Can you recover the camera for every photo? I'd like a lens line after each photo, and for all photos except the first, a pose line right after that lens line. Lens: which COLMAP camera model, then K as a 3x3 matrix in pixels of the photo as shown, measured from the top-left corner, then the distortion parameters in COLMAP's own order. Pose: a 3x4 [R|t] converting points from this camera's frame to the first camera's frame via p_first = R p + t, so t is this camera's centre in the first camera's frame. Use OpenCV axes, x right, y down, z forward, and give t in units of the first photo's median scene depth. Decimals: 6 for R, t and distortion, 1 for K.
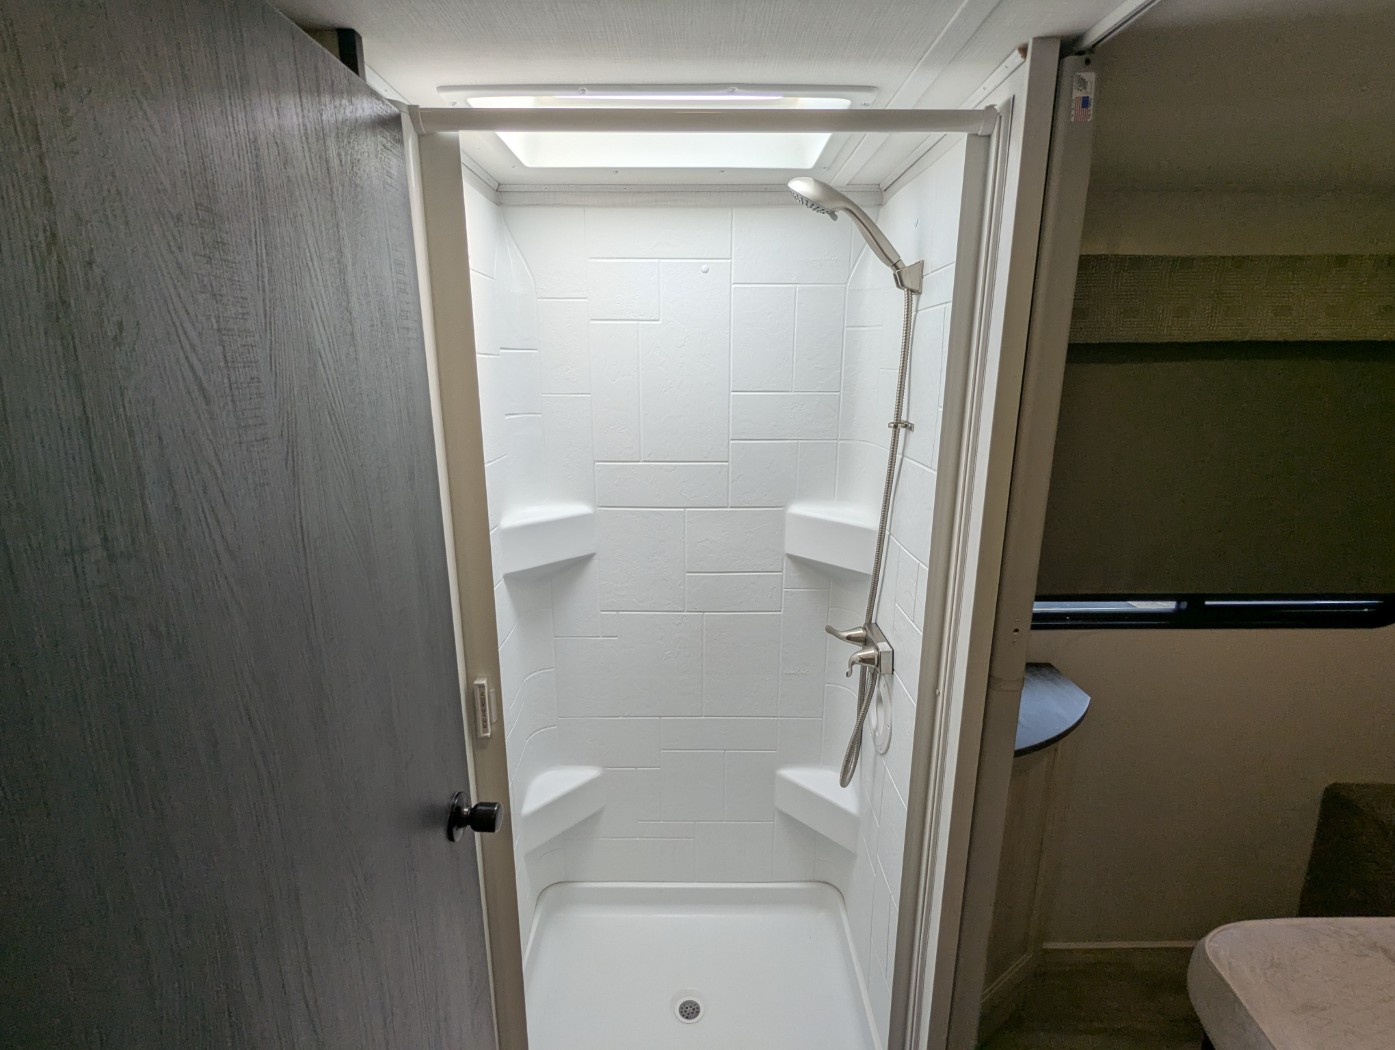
lens RADIAL K [[666.7, 0, 702.0], [0, 666.7, 523.1], [0, 0, 1]] dist [0.000379, 0.001261]
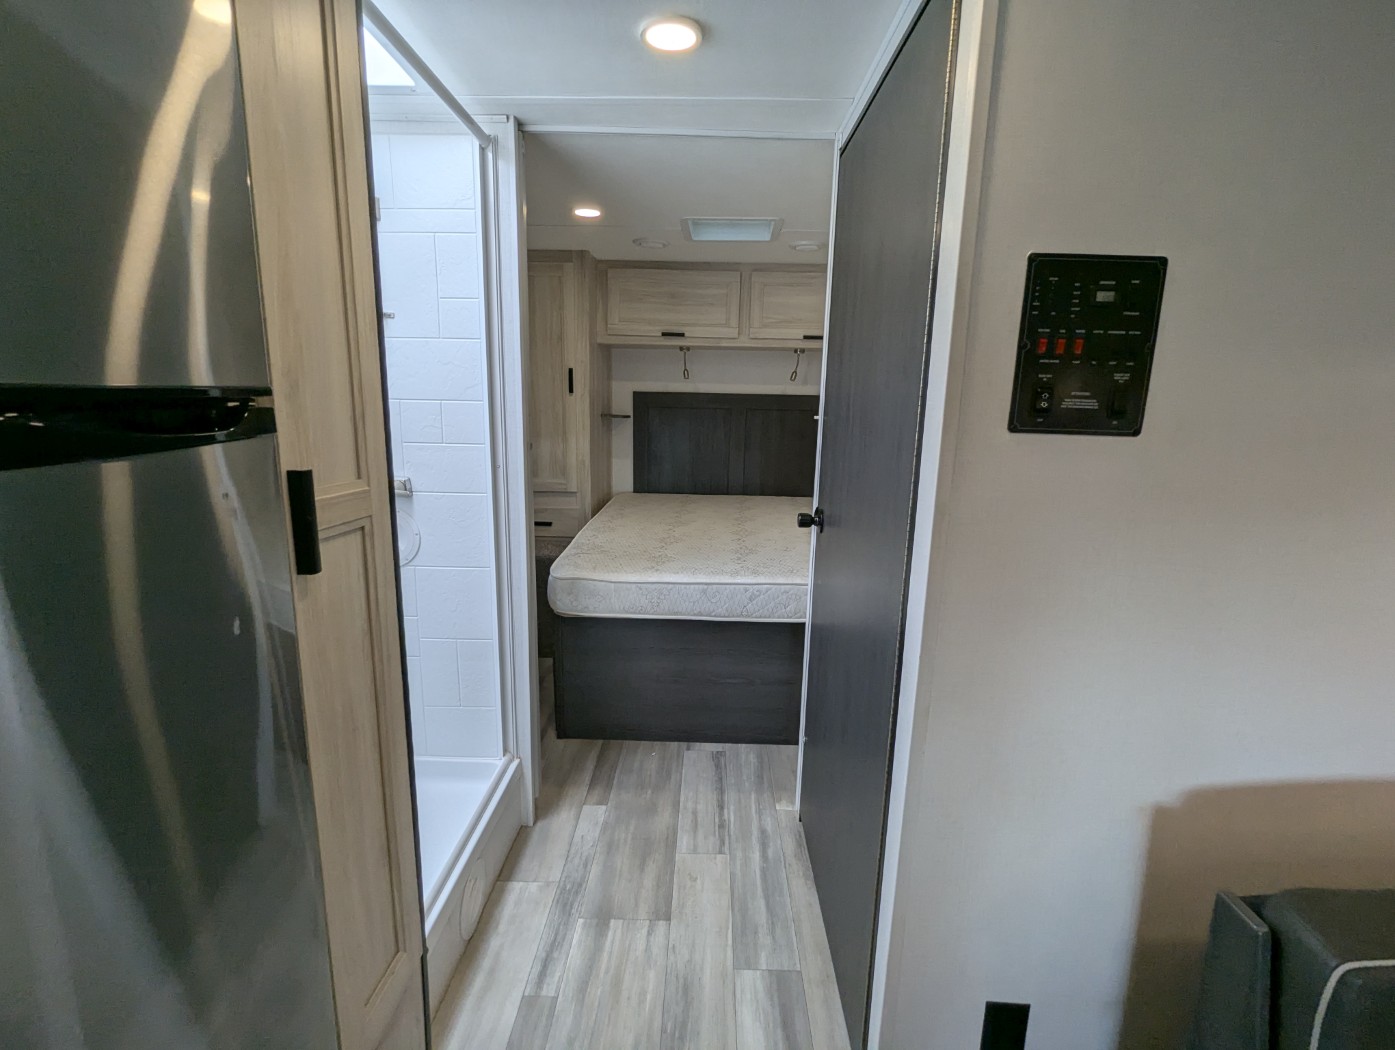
lens RADIAL K [[655.5, 0, 695.4], [0, 655.5, 527.4], [0, 0, 1]] dist [-0.000972, 0.000290]
pose [[0.028752, -0.198323, 0.979715, -0.969101], [0.211034, 0.959232, 0.187984, 0.141845], [-0.977056, 0.201348, 0.069433, 0.301433]]
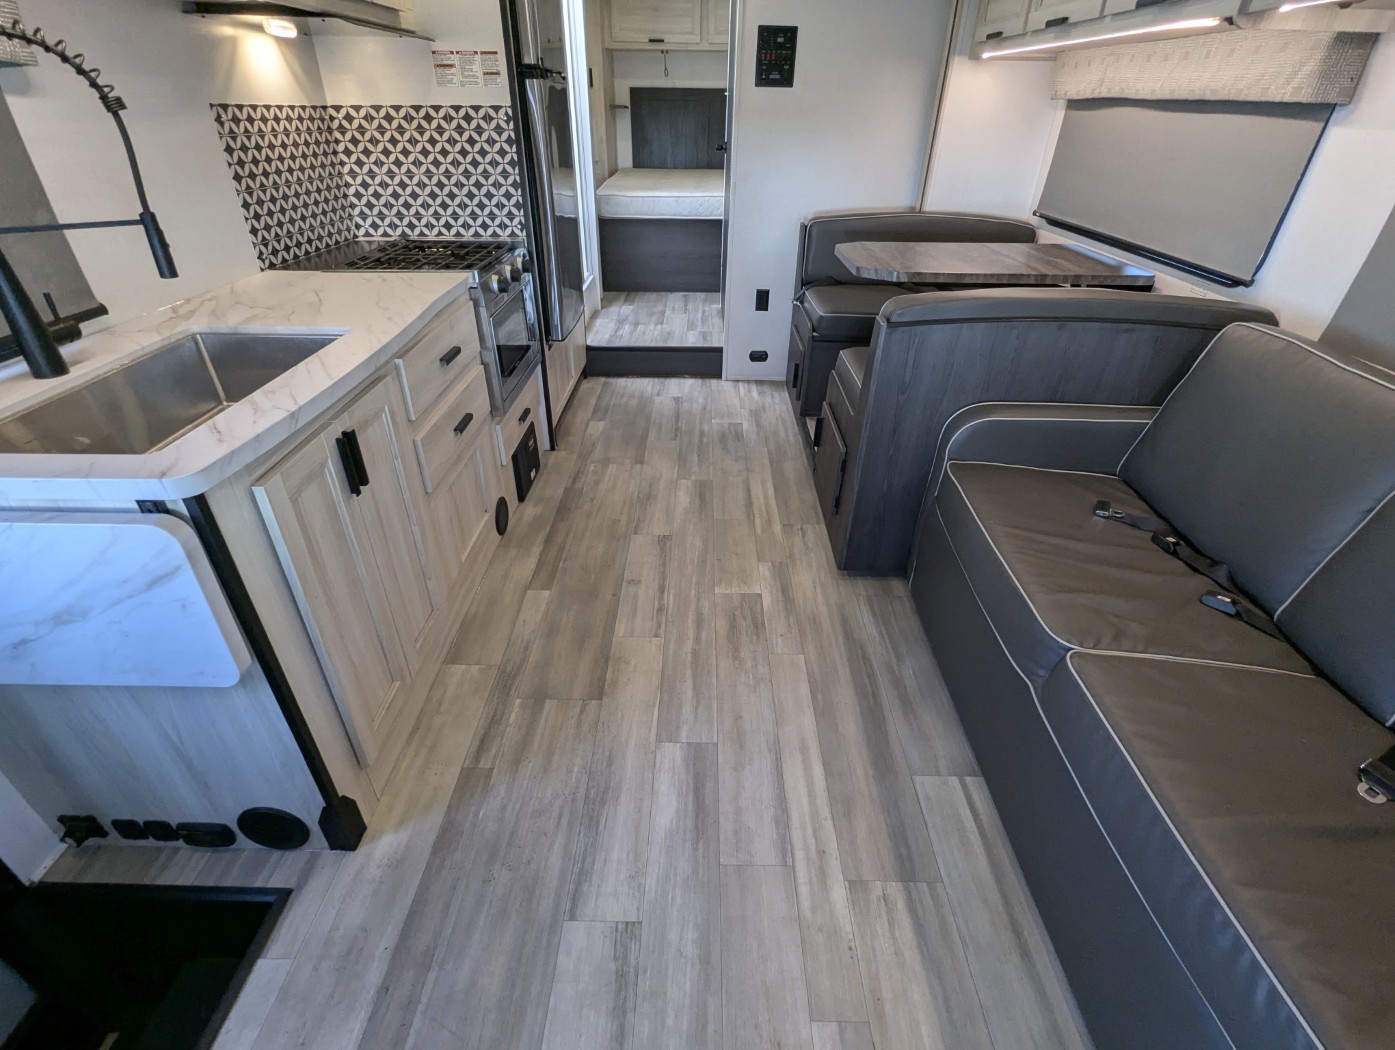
lens RADIAL K [[663.1, 0, 697.2], [0, 663.1, 527.2], [0, 0, 1]] dist [-0.001868, 0.001159]
pose [[0.013402, -0.536484, 0.843804, -2.953441], [0.220539, 0.824684, 0.520825, 0.253941], [-0.975286, 0.179111, 0.129368, 0.195299]]
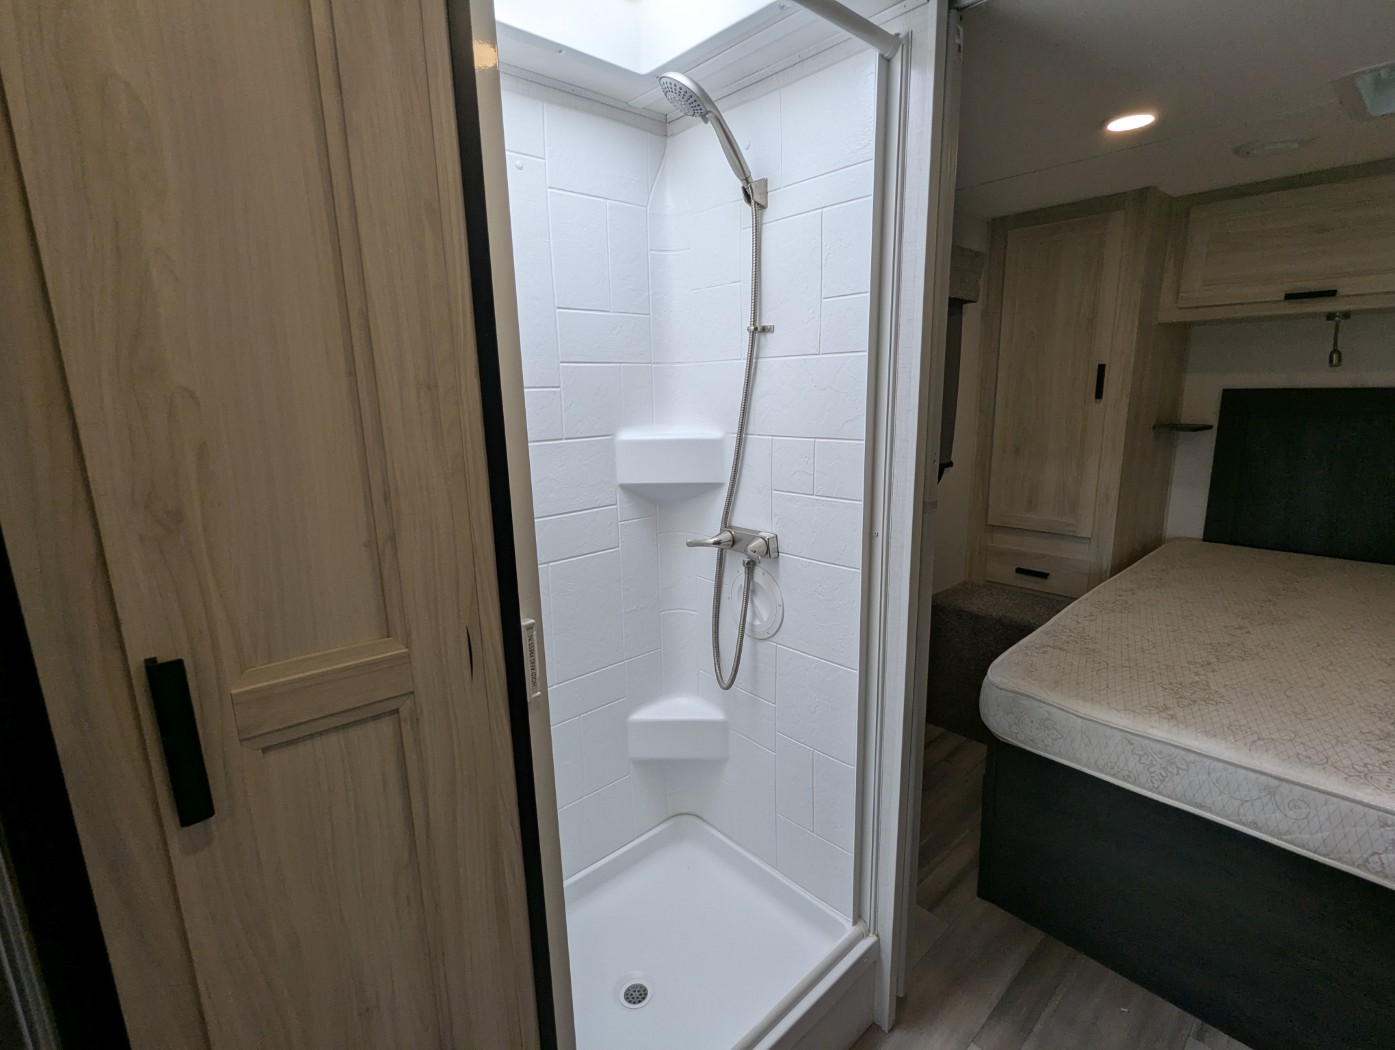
lens RADIAL K [[659.2, 0, 703.1], [0, 659.2, 525.3], [0, 0, 1]] dist [0.000297, 0.001210]
pose [[0.737552, -0.158755, 0.656364, -0.470704], [0.178041, 0.983298, 0.037766, 0.101025], [-0.651397, 0.089005, 0.753499, 0.228029]]
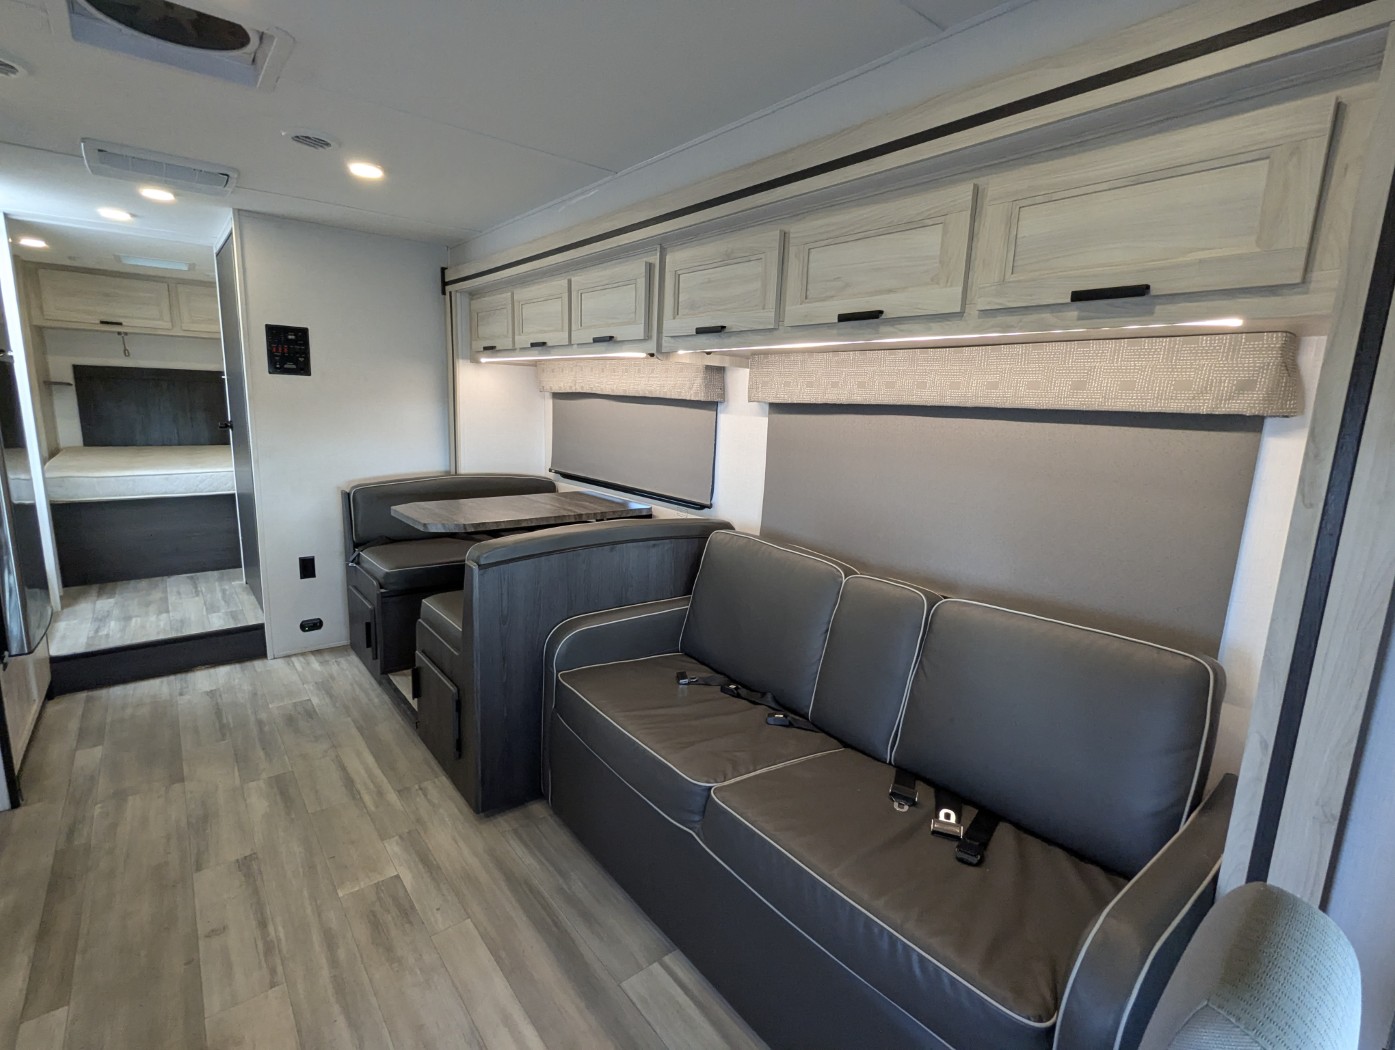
lens RADIAL K [[663.1, 0, 697.2], [0, 663.1, 527.2], [0, 0, 1]] dist [-0.001868, 0.001159]
pose [[-0.626854, -0.166810, 0.761071, -3.028563], [0.146596, 0.934115, 0.325481, 0.203826], [-0.765221, 0.315600, -0.561100, 0.344871]]
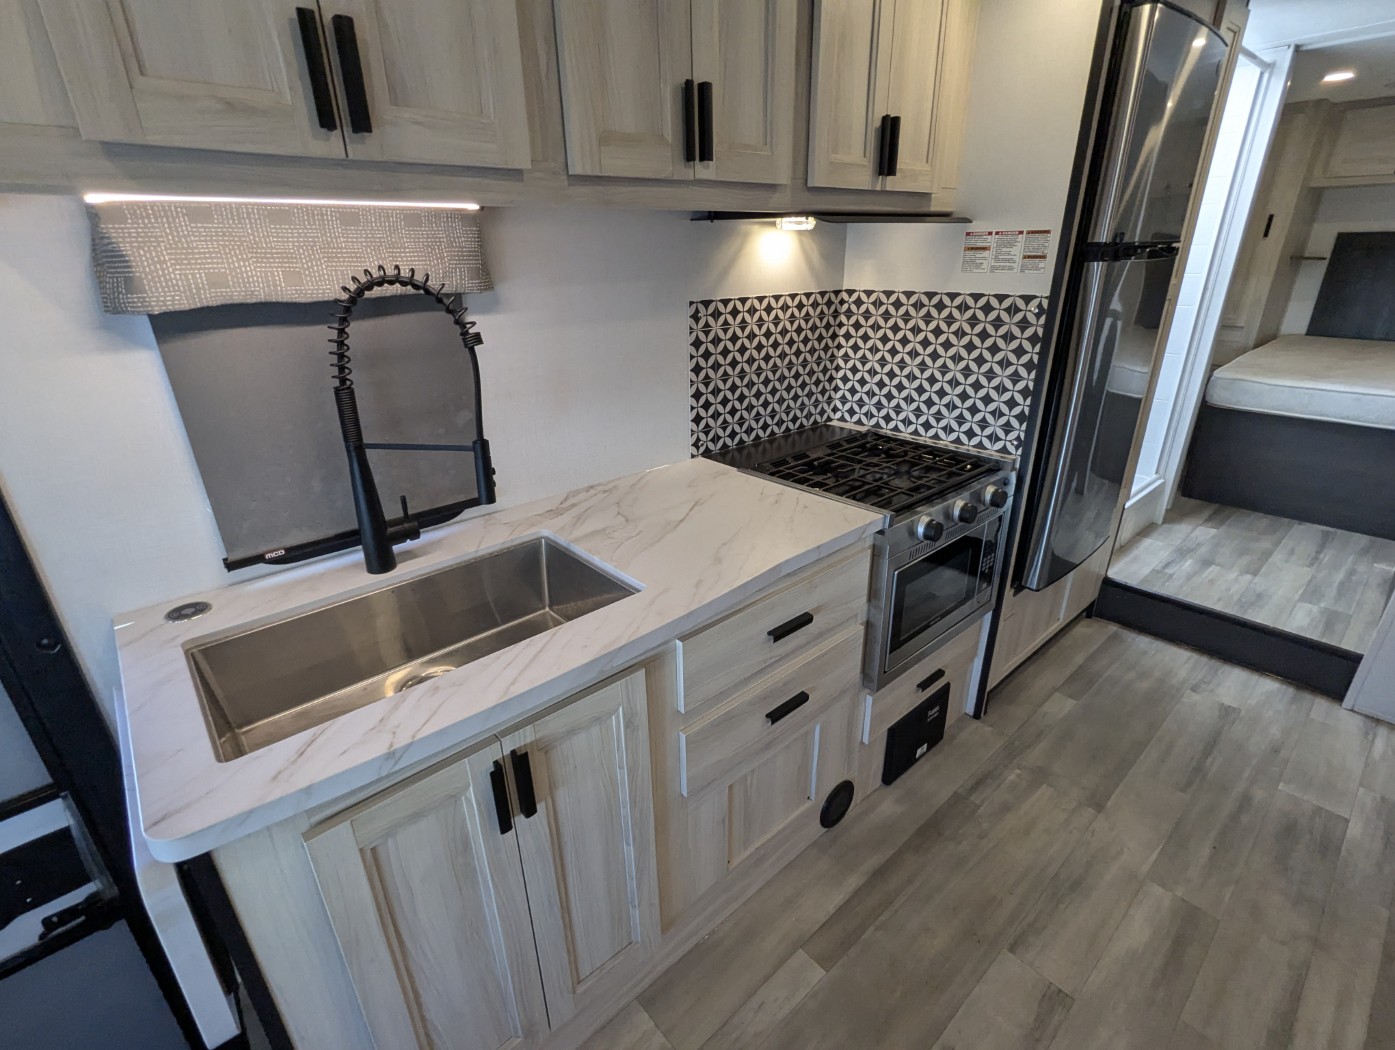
lens RADIAL K [[666.7, 0, 702.0], [0, 666.7, 523.1], [0, 0, 1]] dist [0.000379, 0.001261]
pose [[0.745086, -0.269056, 0.610292, -2.321256], [0.169694, 0.961384, 0.216666, 0.172430], [-0.645020, -0.057872, 0.761971, 0.133711]]
